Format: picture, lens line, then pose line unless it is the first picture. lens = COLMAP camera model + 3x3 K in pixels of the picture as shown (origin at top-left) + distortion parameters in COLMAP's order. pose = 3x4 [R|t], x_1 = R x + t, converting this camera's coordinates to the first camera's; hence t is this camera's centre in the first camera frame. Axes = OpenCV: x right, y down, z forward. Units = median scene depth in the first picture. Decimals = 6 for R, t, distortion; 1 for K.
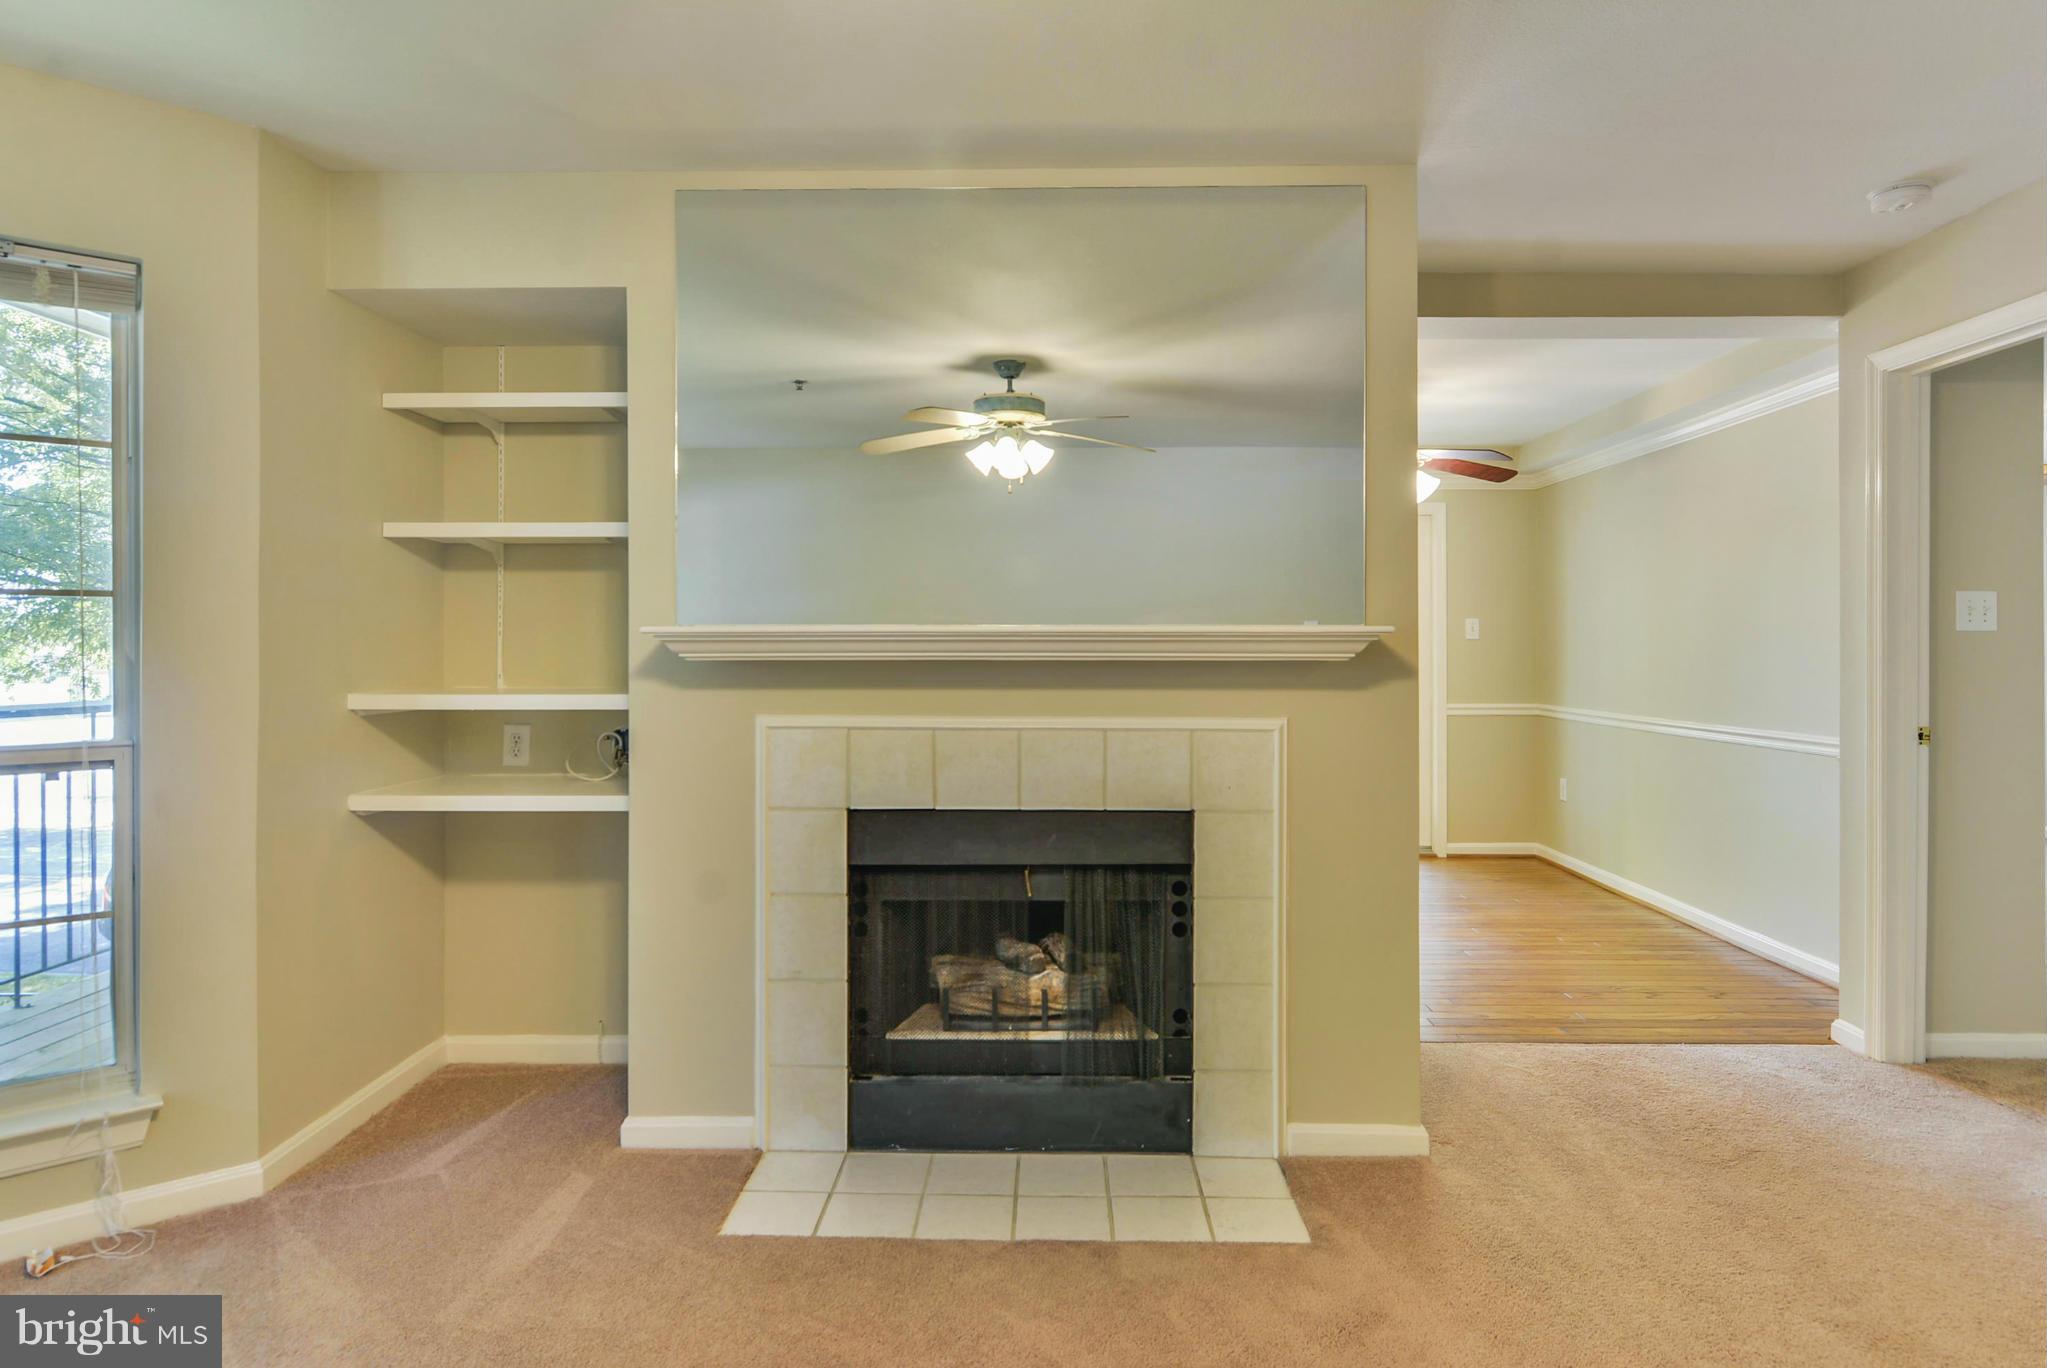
lens RADIAL K [[1122.7, 0, 1020.3], [0, 1122.7, 650.8], [0, 0, 1]] dist [0.001971, 0.000328]
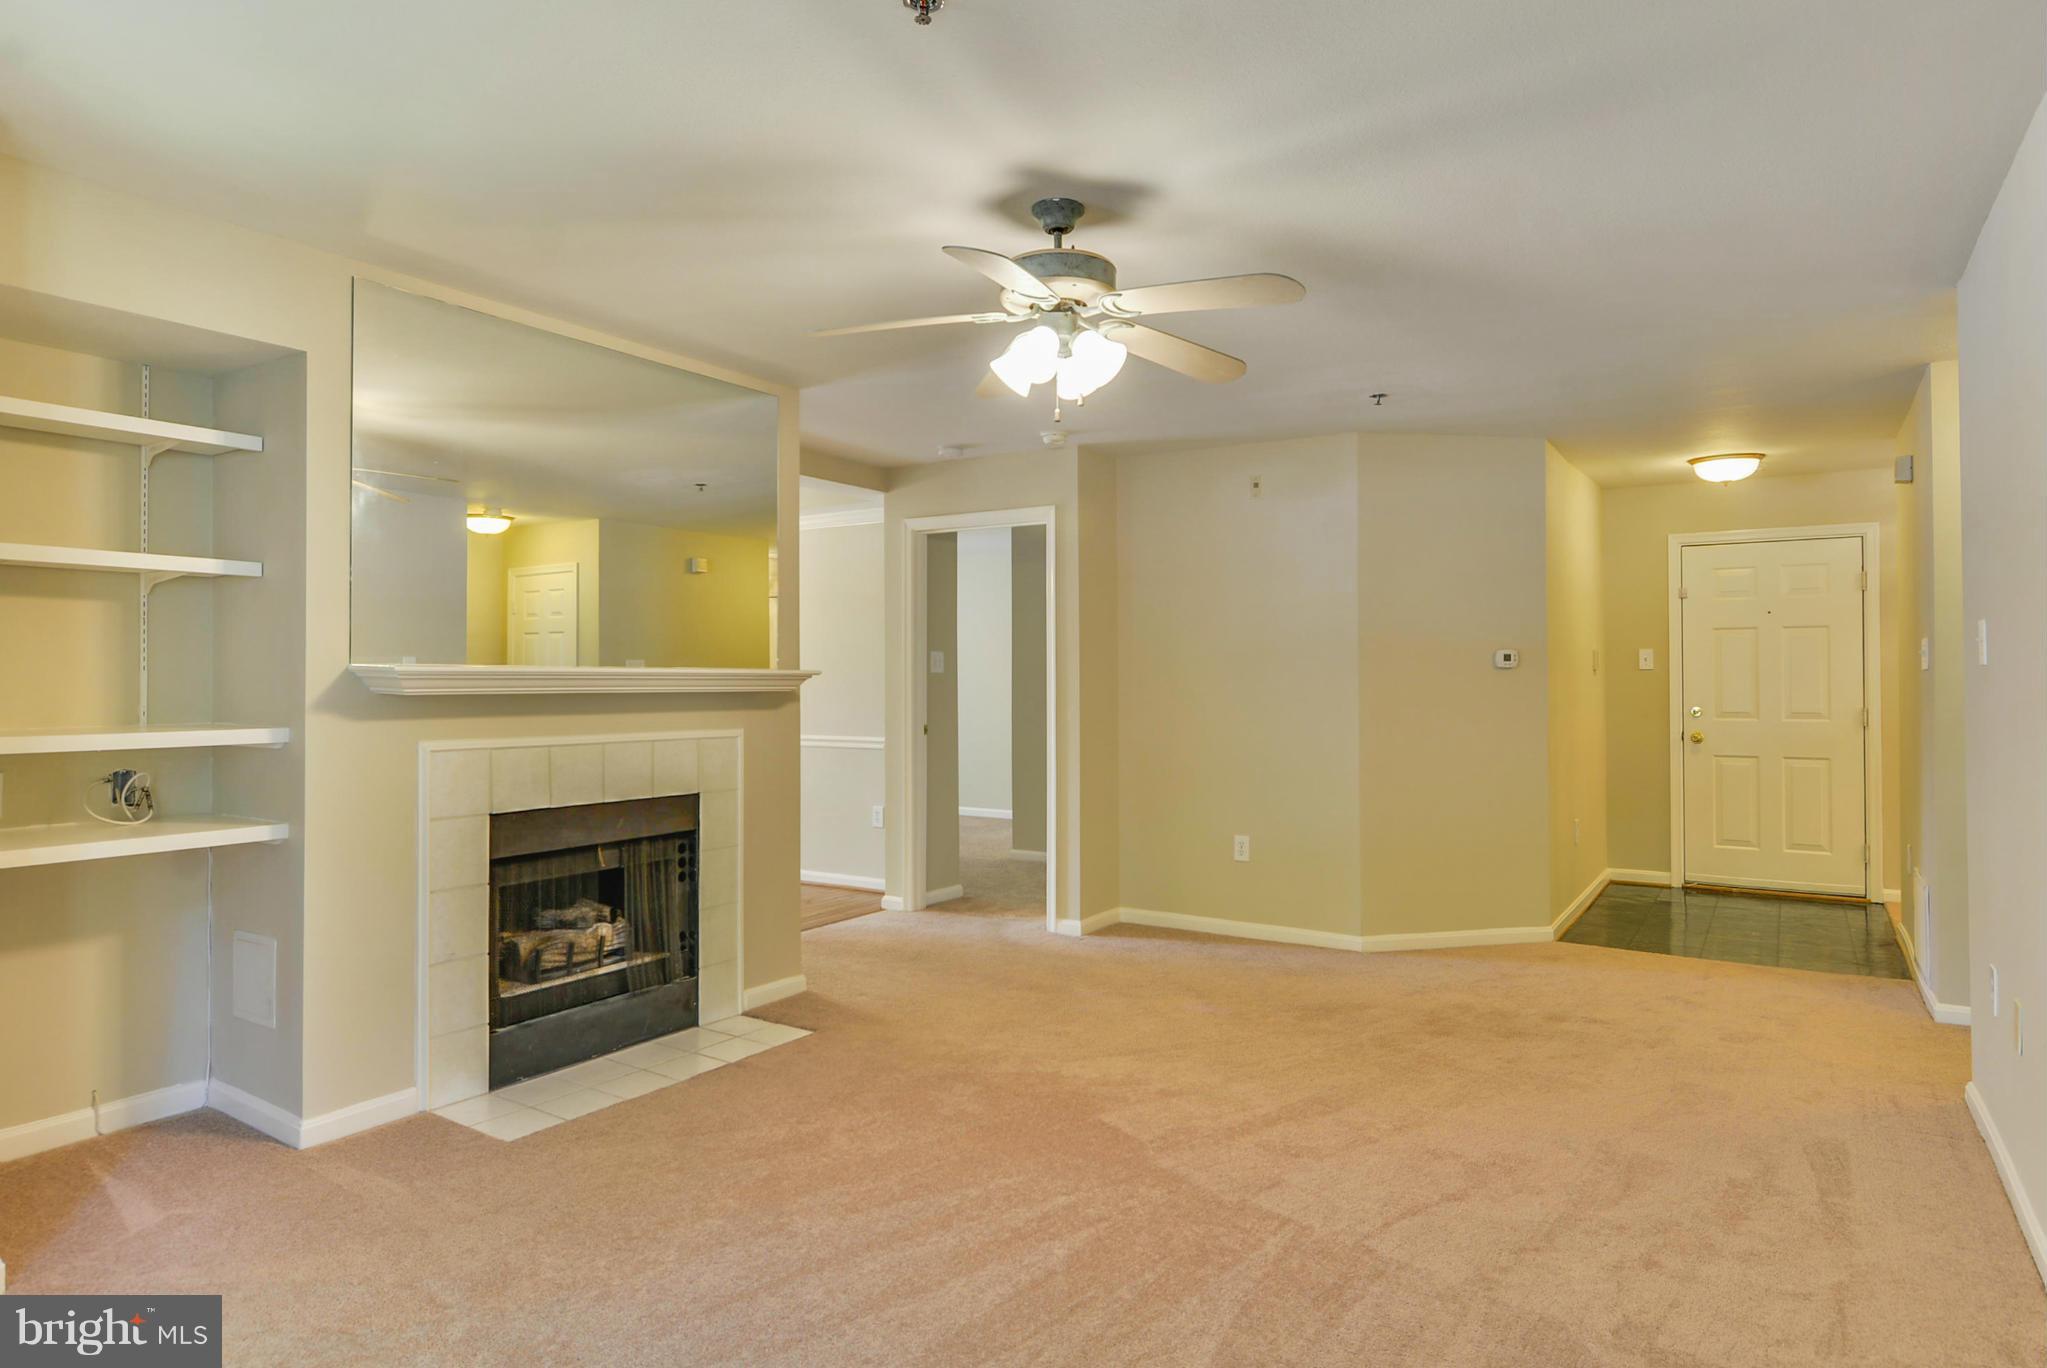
lens RADIAL K [[1137.7, 0, 1023.5], [0, 1137.7, 684.0], [0, 0, 1]] dist [-0.001737, -0.000936]
pose [[0.529821, -0.001186, 0.848109, -0.888448], [0.001520, 0.999999, 0.000449, -0.001597], [-0.848108, 0.001051, 0.529822, -0.156510]]
